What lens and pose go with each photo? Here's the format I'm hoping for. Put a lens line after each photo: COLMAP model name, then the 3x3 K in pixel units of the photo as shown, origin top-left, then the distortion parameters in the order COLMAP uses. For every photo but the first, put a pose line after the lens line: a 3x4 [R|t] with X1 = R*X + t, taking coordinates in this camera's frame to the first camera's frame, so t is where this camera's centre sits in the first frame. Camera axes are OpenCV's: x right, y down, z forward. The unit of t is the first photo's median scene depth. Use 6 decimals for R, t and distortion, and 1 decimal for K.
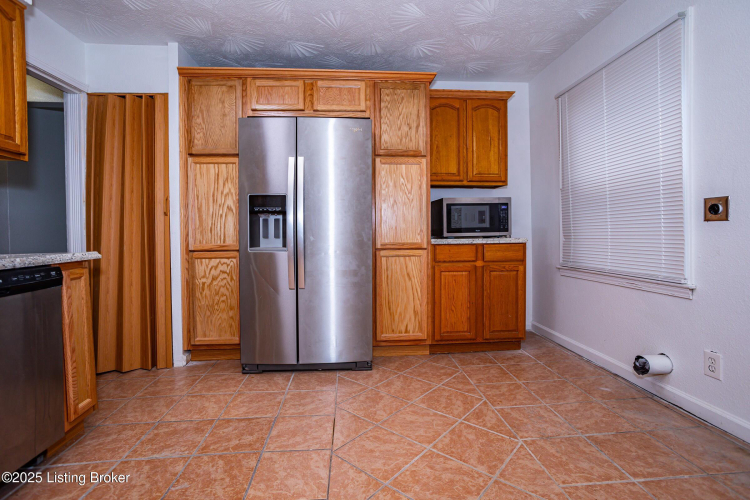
lens RADIAL K [[366.6, 0, 375.0], [0, 366.6, 250.0], [0, 0, 1]] dist [-0.049267, 0.036614]
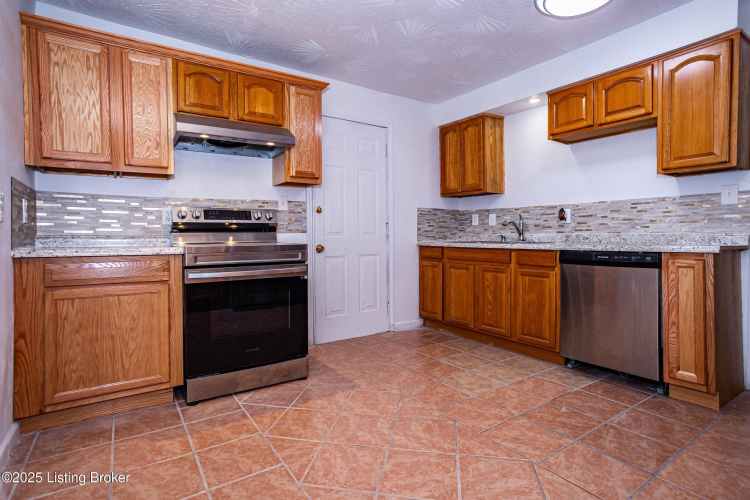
lens RADIAL K [[366.6, 0, 375.0], [0, 366.6, 250.0], [0, 0, 1]] dist [-0.049267, 0.036614]
pose [[-0.856588, 0.044377, -0.514090, 0.724677], [-0.004472, 0.995619, 0.093394, -0.092502], [0.515982, 0.082300, -0.852637, 1.594795]]
